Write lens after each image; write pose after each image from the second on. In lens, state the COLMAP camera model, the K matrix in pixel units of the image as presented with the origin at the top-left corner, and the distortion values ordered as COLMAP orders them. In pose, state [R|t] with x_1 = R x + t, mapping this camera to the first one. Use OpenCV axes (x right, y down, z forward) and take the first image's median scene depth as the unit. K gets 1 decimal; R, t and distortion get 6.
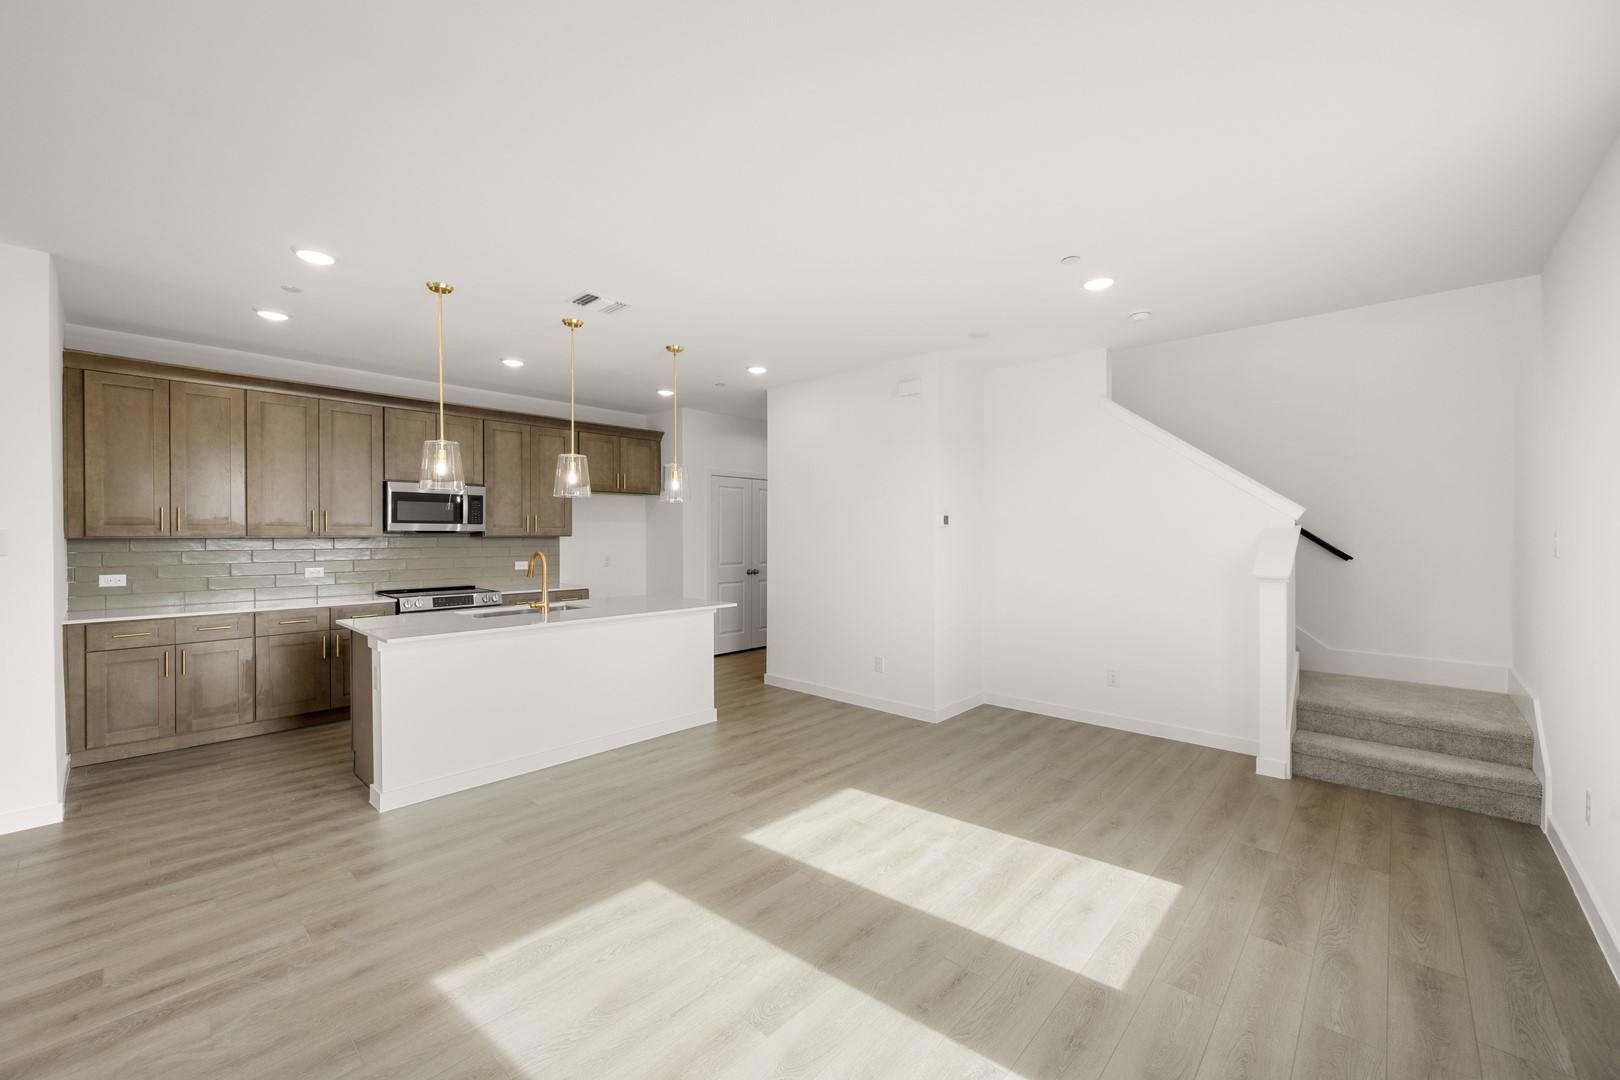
lens RADIAL K [[637.5, 0, 812.9], [0, 637.5, 537.1], [0, 0, 1]] dist [-0.000830, -0.000089]
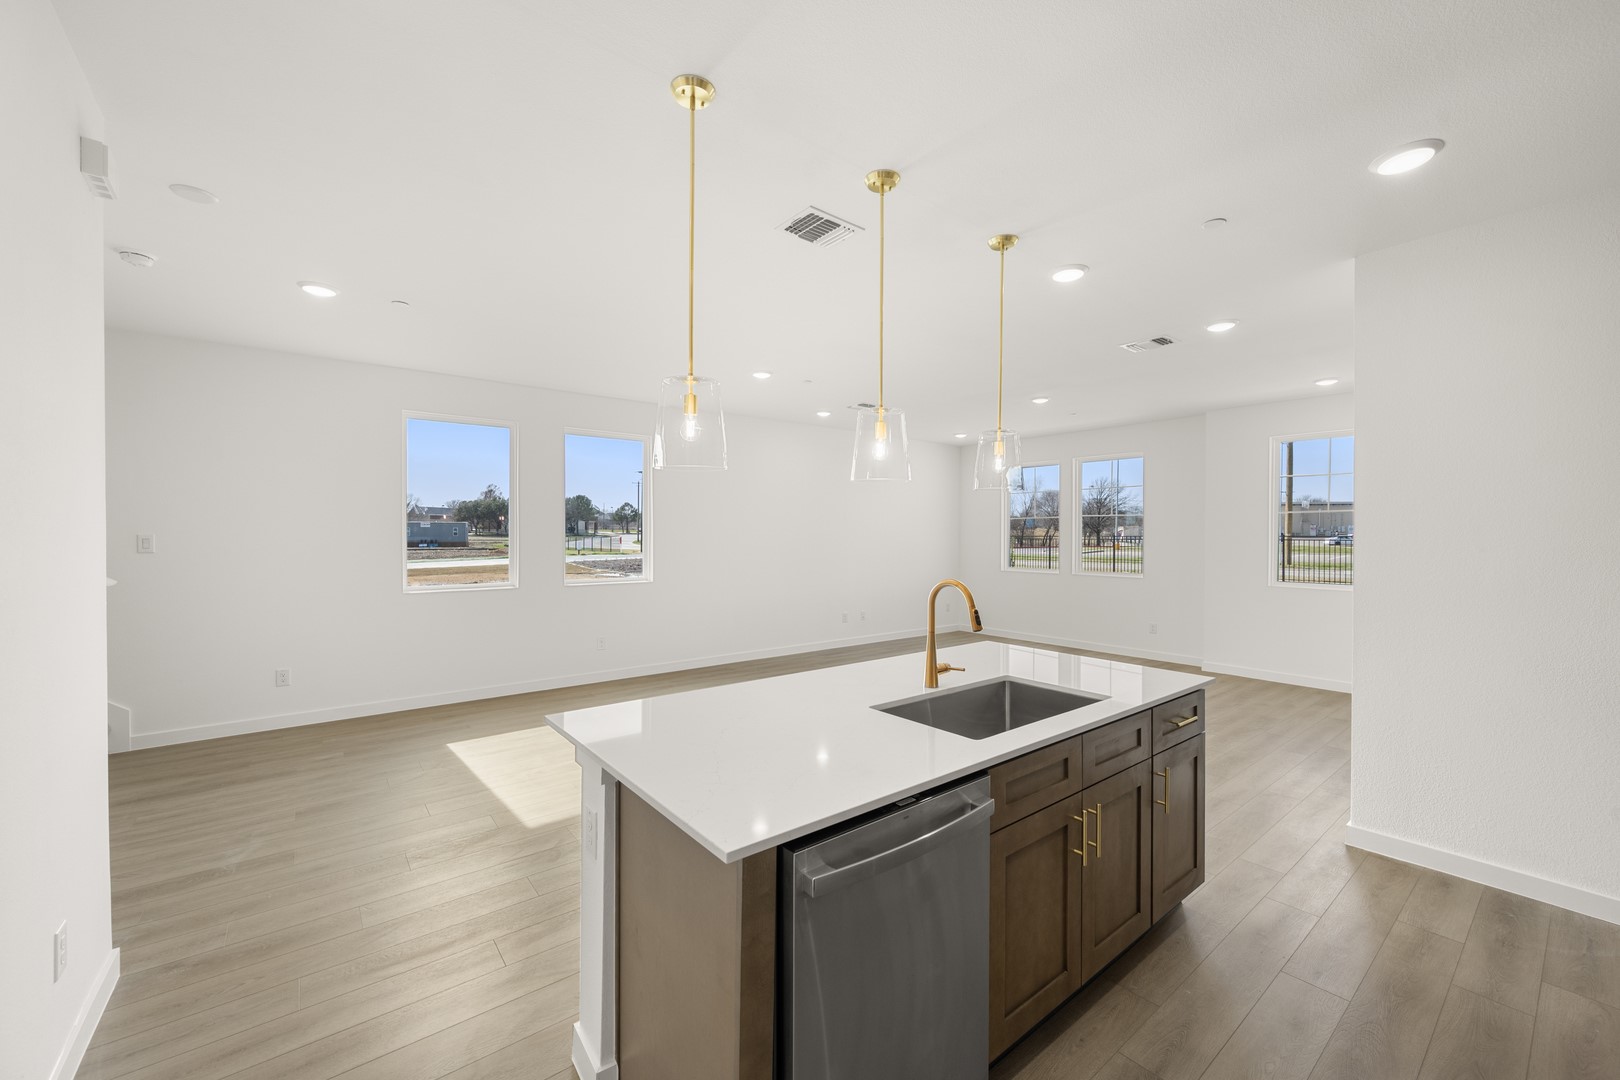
lens RADIAL K [[634.5, 0, 815.3], [0, 634.5, 534.8], [0, 0, 1]] dist [0.001493, 0.000296]
pose [[-0.988480, -0.003197, 0.151318, -0.405535], [-0.002358, 0.999981, 0.005726, -0.017441], [-0.151333, 0.005303, -0.988469, 1.572295]]
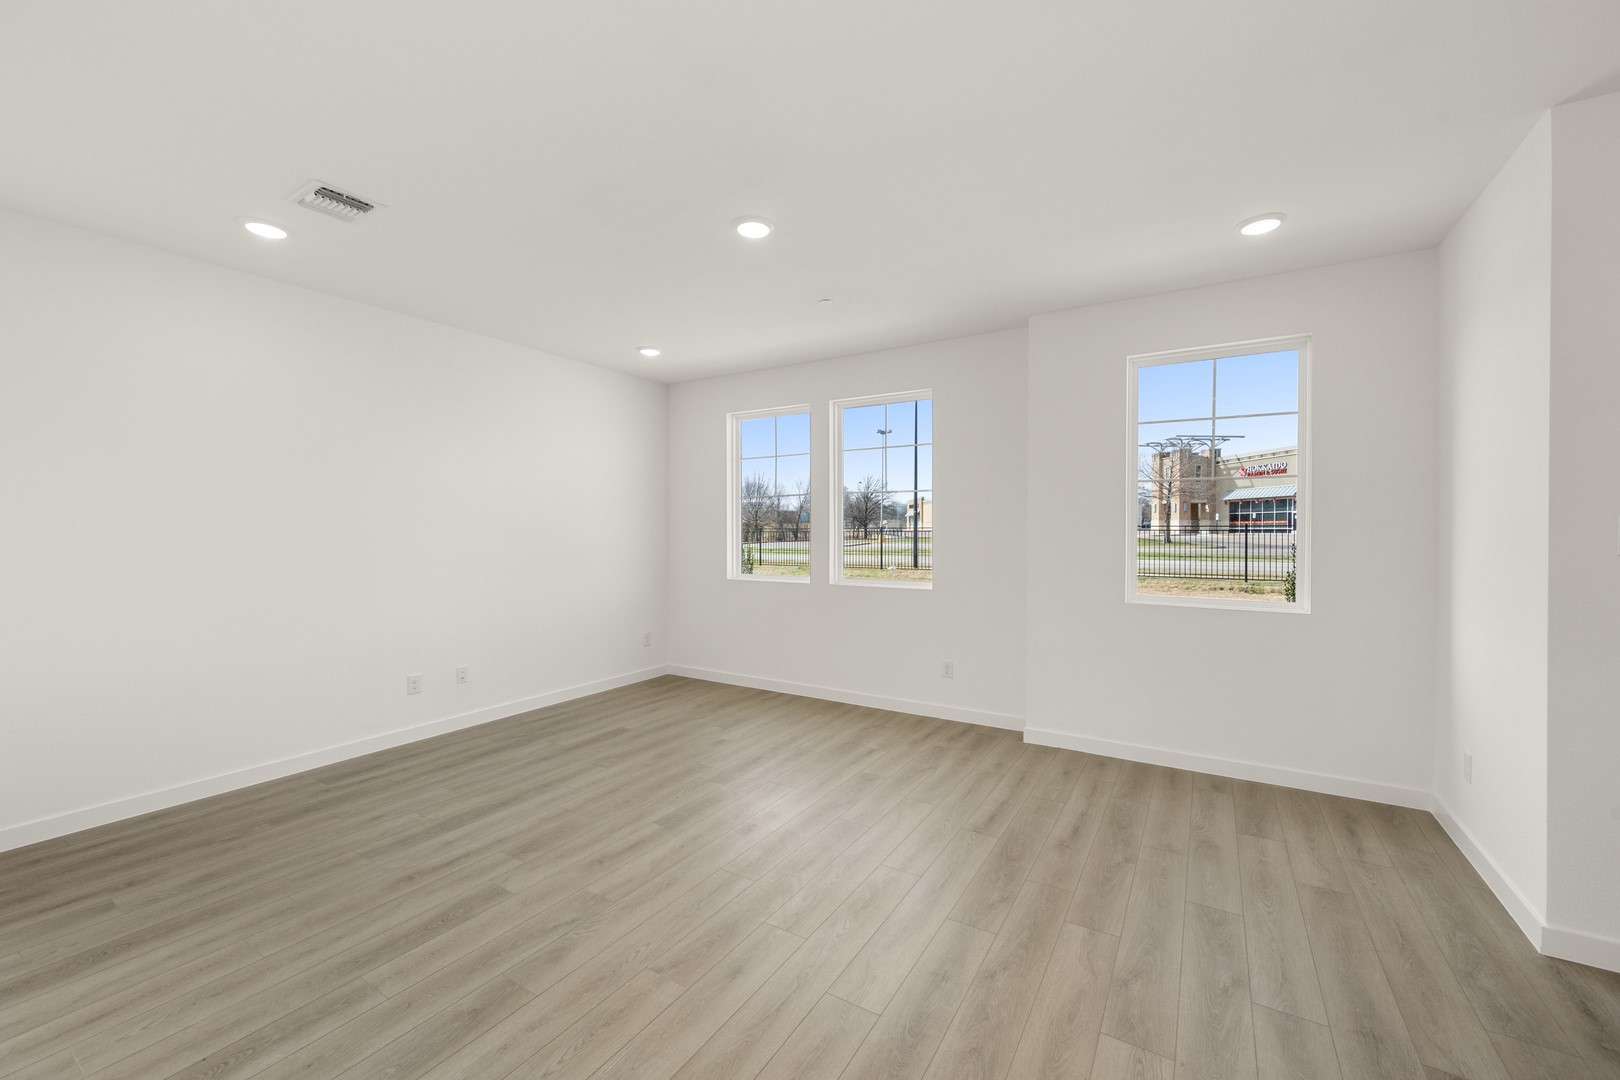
lens RADIAL K [[634.5, 0, 815.3], [0, 634.5, 534.8], [0, 0, 1]] dist [0.001493, 0.000296]
pose [[-0.982272, 0.003128, -0.187437, -0.638582], [0.000337, 0.999889, 0.014921, -0.001503], [0.187463, 0.014594, -0.982163, 0.708519]]
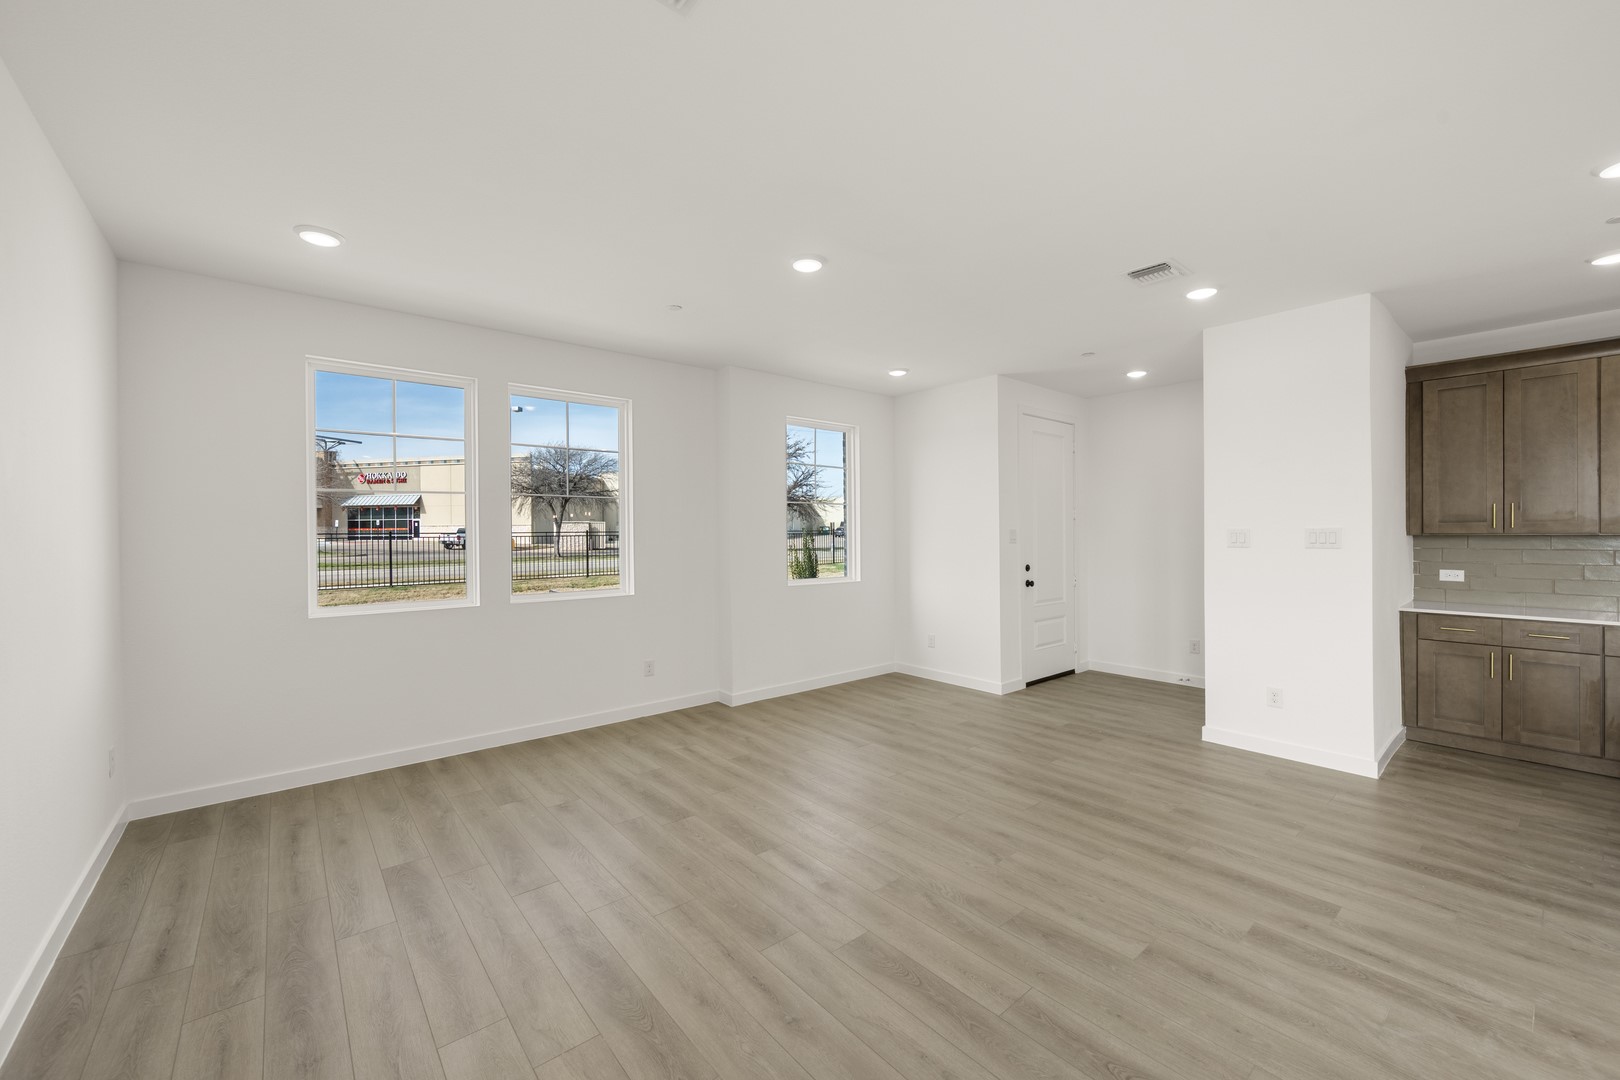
lens RADIAL K [[634.5, 0, 815.3], [0, 634.5, 534.8], [0, 0, 1]] dist [0.001493, 0.000296]
pose [[-0.128059, 0.002997, -0.991762, 0.076287], [-0.001179, 0.999994, 0.003174, -0.000675], [0.991766, 0.001575, -0.128055, 0.099929]]
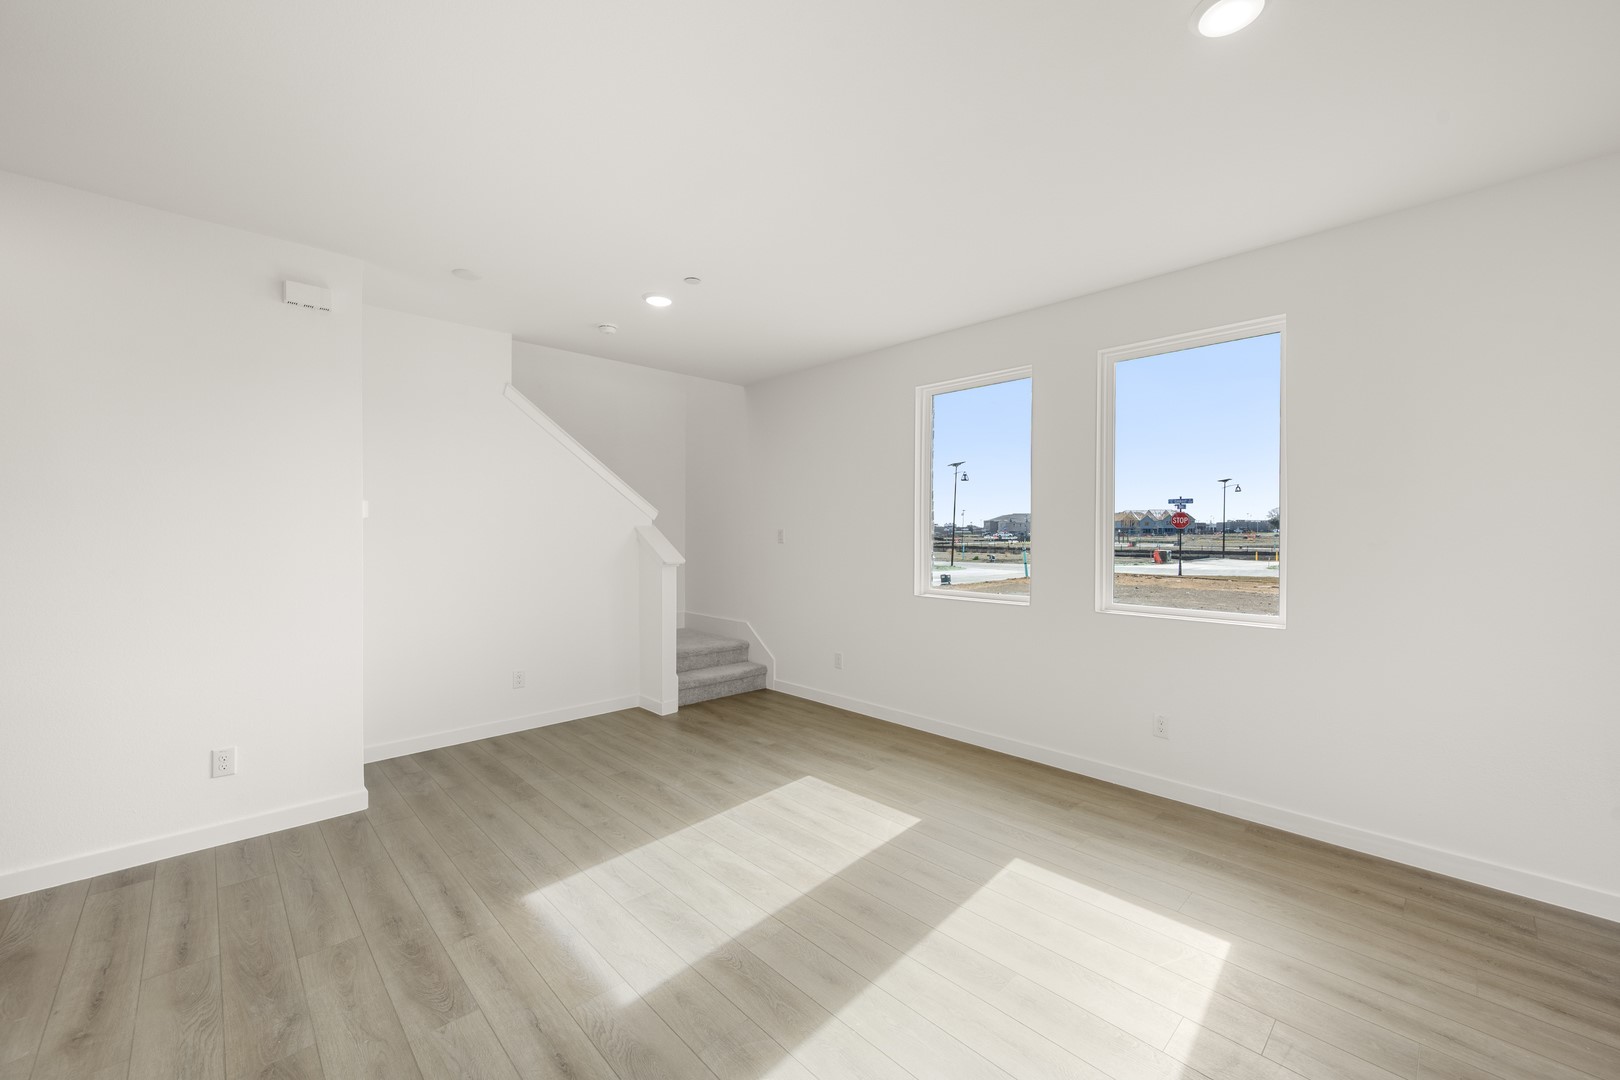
lens RADIAL K [[634.5, 0, 815.3], [0, 634.5, 534.8], [0, 0, 1]] dist [0.001493, 0.000296]
pose [[0.059217, -0.004647, 0.998234, -0.530154], [0.001788, 0.999988, 0.004549, -0.003962], [-0.998244, 0.001516, 0.059225, 0.556672]]
